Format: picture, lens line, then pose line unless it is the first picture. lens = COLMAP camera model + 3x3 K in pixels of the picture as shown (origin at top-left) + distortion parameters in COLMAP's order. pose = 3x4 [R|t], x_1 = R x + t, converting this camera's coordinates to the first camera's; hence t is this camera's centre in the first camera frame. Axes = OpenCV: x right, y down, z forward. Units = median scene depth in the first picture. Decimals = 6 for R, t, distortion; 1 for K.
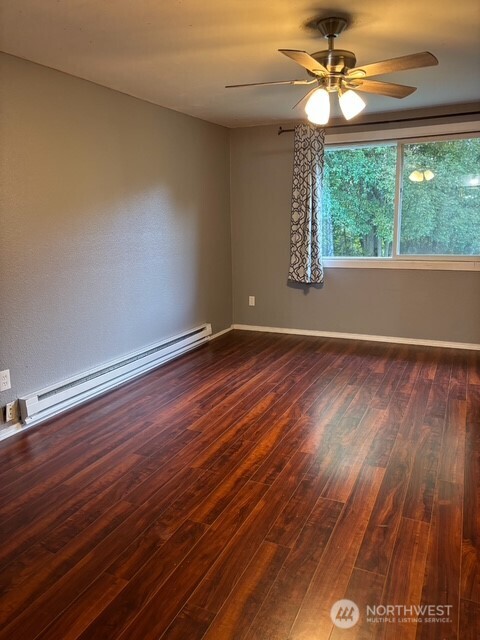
lens RADIAL K [[487.6, 0, 243.0], [0, 487.6, 324.5], [0, 0, 1]] dist [0.065483, -0.041438]
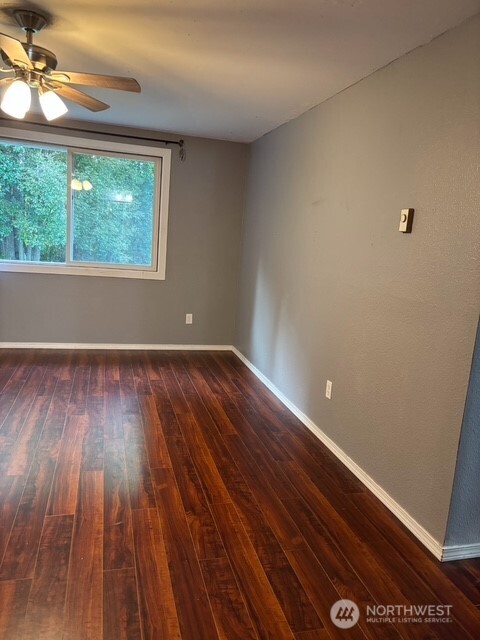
lens RADIAL K [[487.6, 0, 245.4], [0, 487.6, 318.1], [0, 0, 1]] dist [0.065483, -0.041438]
pose [[0.764857, -0.032462, 0.643382, -0.110630], [0.049244, 0.998754, -0.008149, 0.000728], [-0.642315, 0.037916, 0.765502, 0.016237]]
